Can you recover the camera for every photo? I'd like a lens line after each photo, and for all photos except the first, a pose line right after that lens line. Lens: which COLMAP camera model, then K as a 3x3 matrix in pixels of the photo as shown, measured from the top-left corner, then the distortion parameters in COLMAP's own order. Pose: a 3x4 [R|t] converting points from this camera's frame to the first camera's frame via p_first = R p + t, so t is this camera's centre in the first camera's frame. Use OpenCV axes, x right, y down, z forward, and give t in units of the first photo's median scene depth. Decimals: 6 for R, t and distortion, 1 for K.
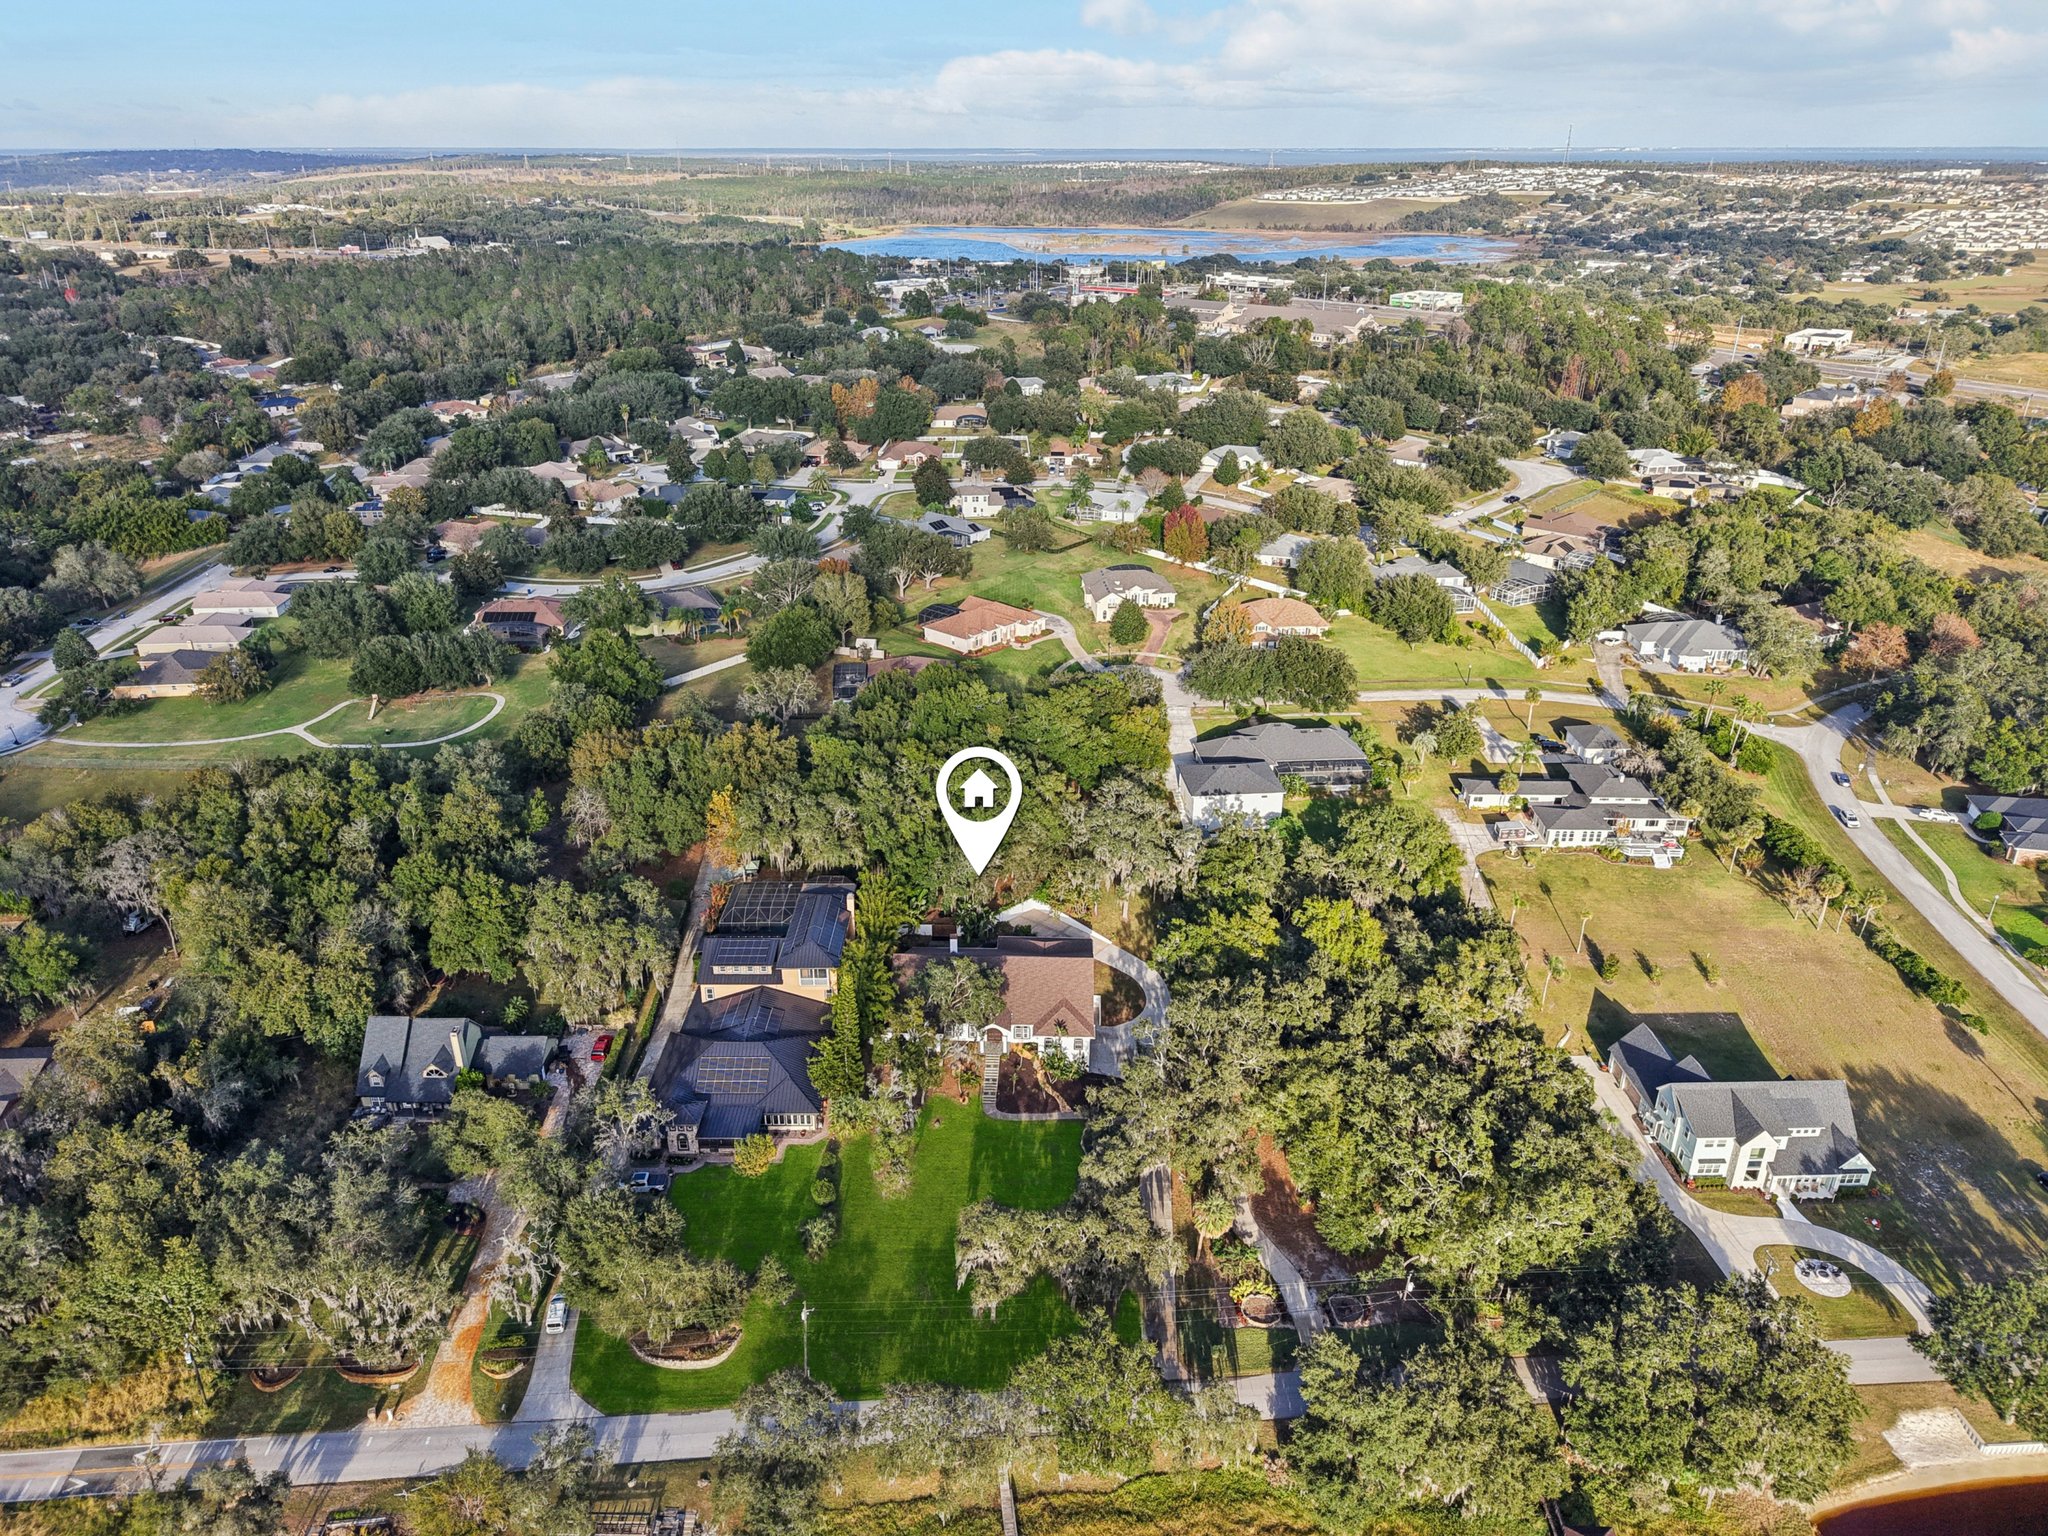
lens RADIAL K [[1428.1, 0, 1024.0], [0, 1428.1, 768.0], [0, 0, 1]] dist [0.082529, -0.231876]
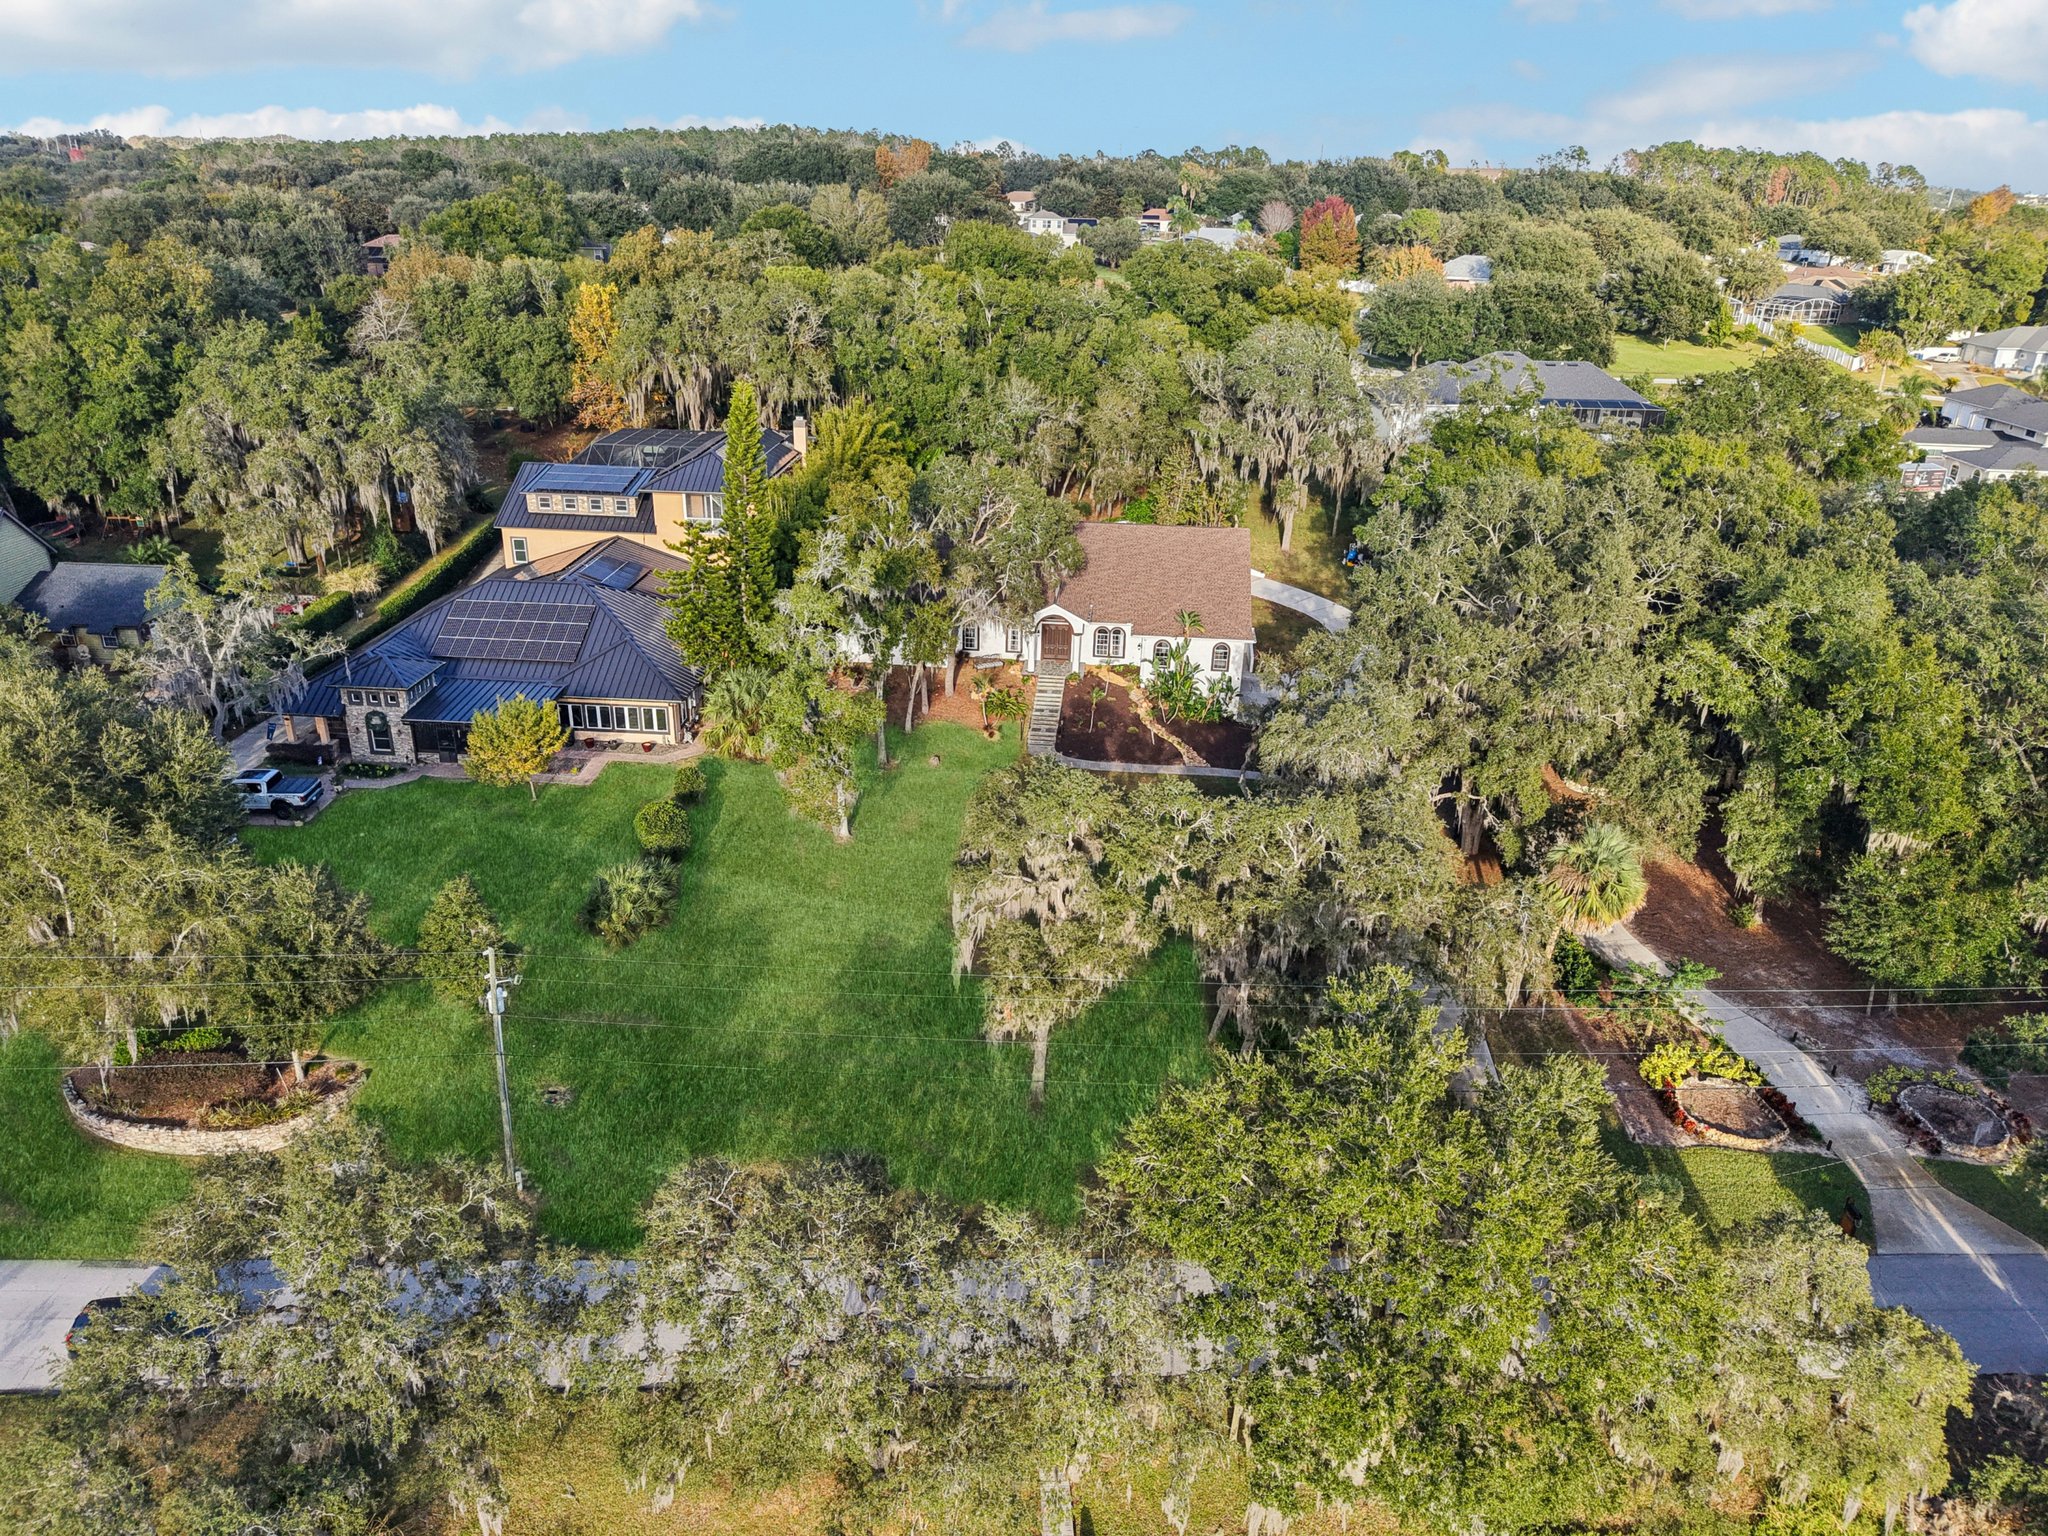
lens RADIAL K [[1393.1, 0, 1024.0], [0, 1393.1, 768.0], [0, 0, 1]] dist [0.014337, -0.016274]
pose [[0.998540, 0.041224, -0.034907, -0.014374], [-0.042321, 0.998614, -0.031295, 0.282739], [0.033569, 0.032726, 0.998900, 0.570870]]
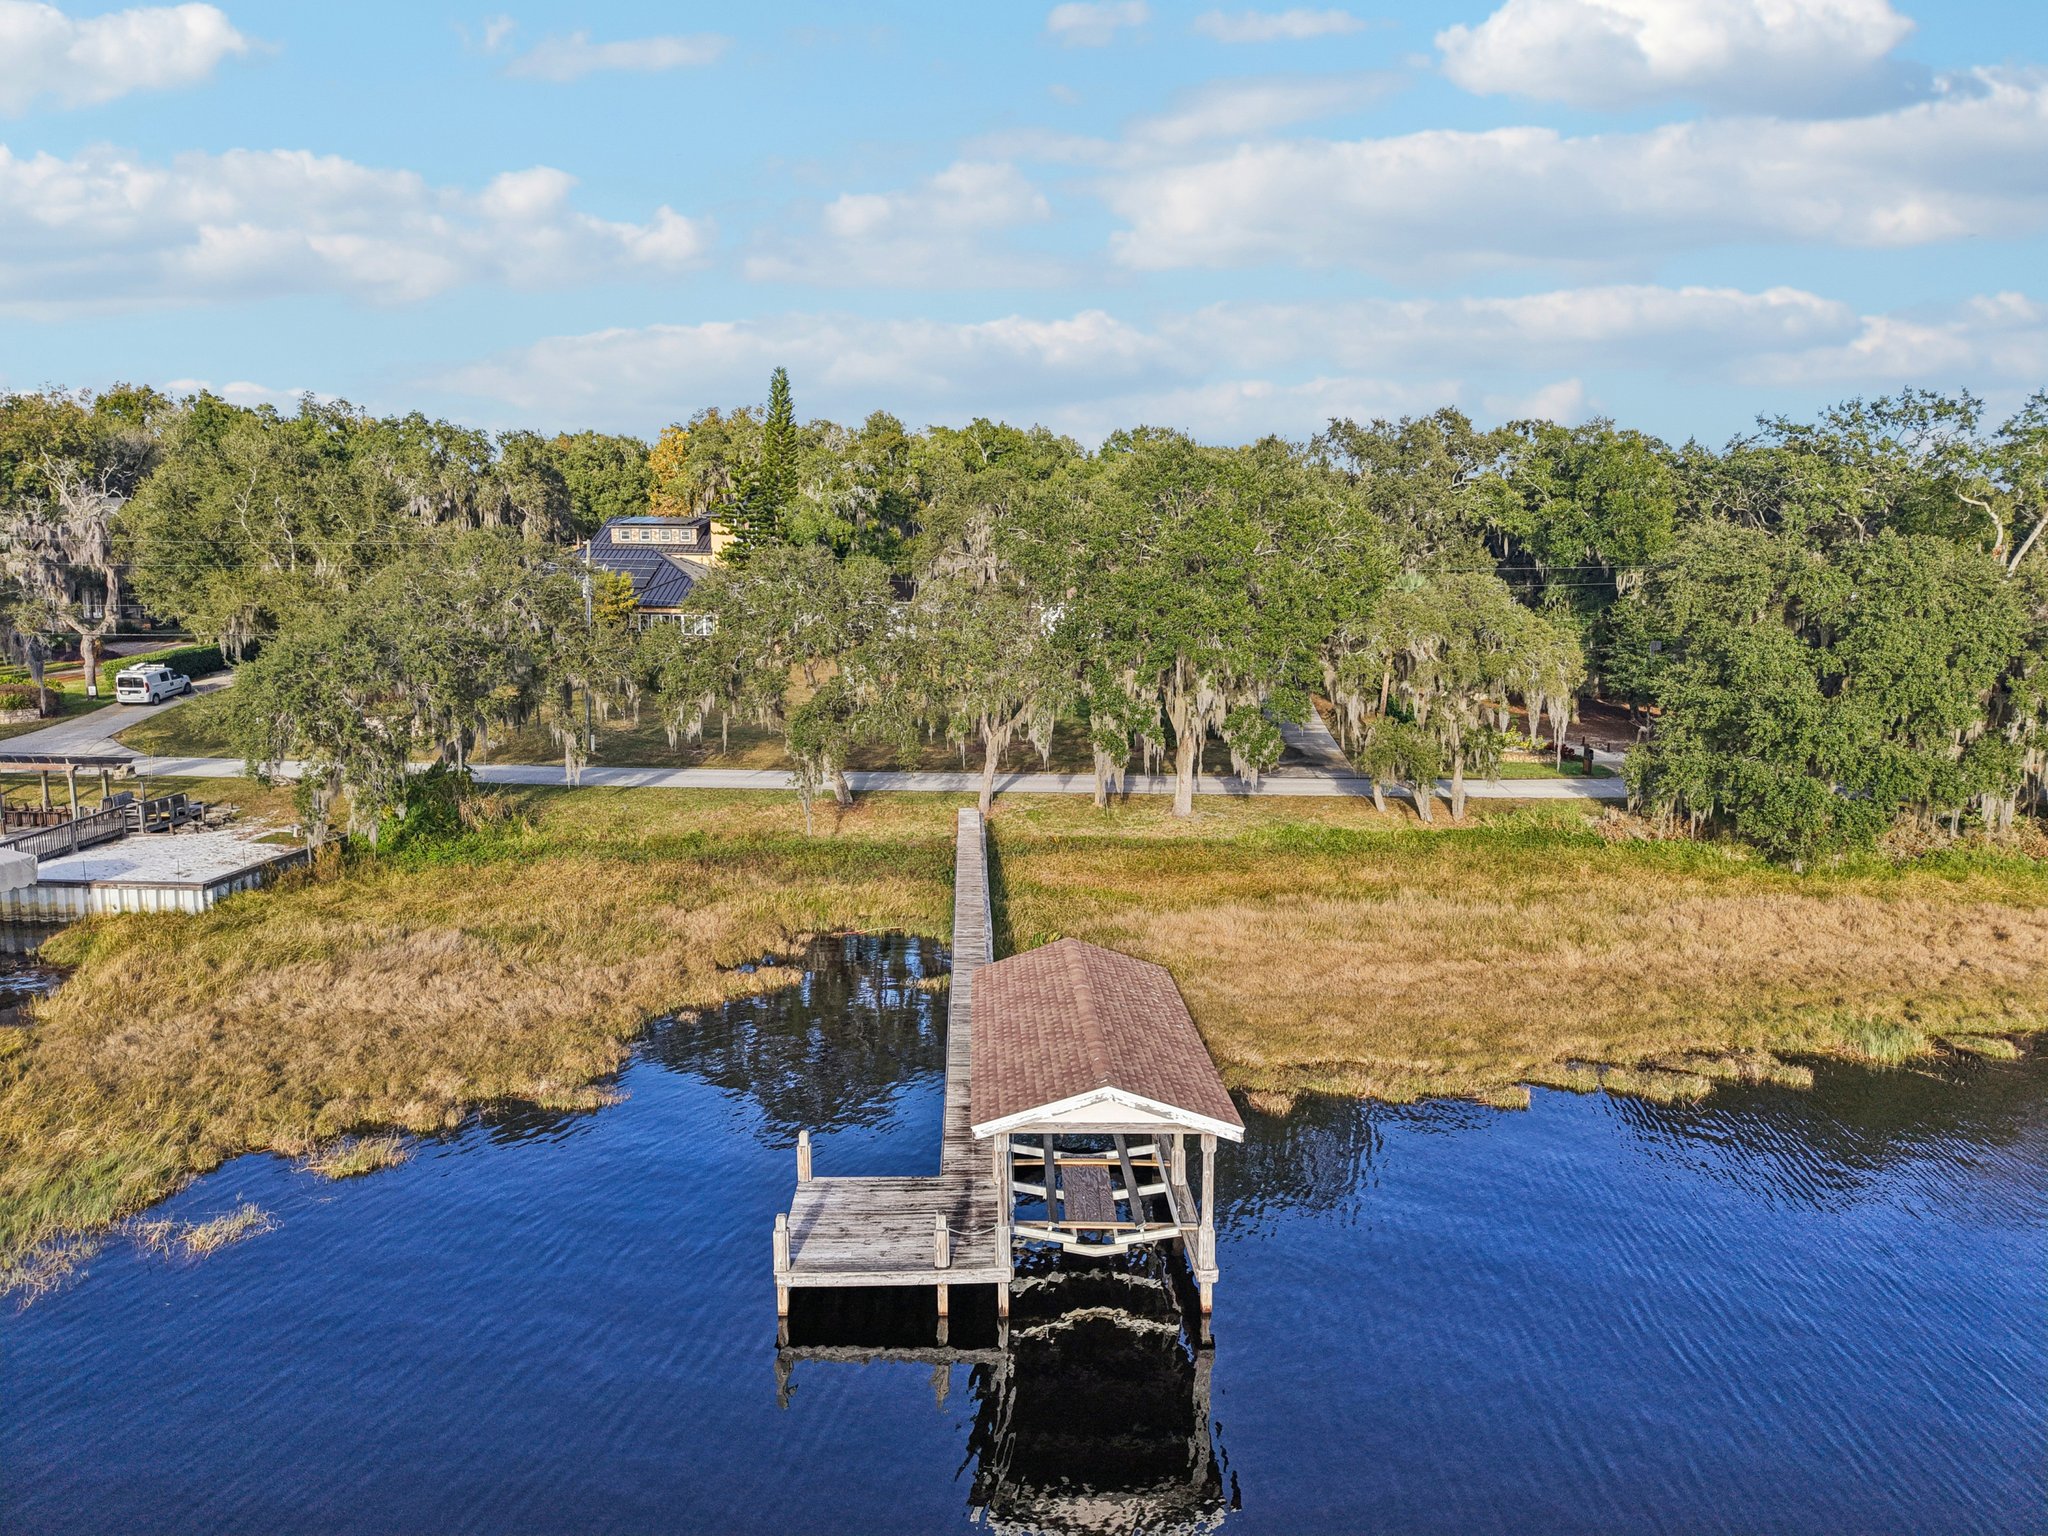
lens RADIAL K [[1393.1, 0, 1024.0], [0, 1393.1, 768.0], [0, 0, 1]] dist [0.014337, -0.016274]
pose [[0.997286, 0.010559, -0.072870, 0.026735], [-0.031916, 0.953850, -0.298583, 0.495067], [0.066355, 0.300099, 0.951598, 0.490449]]
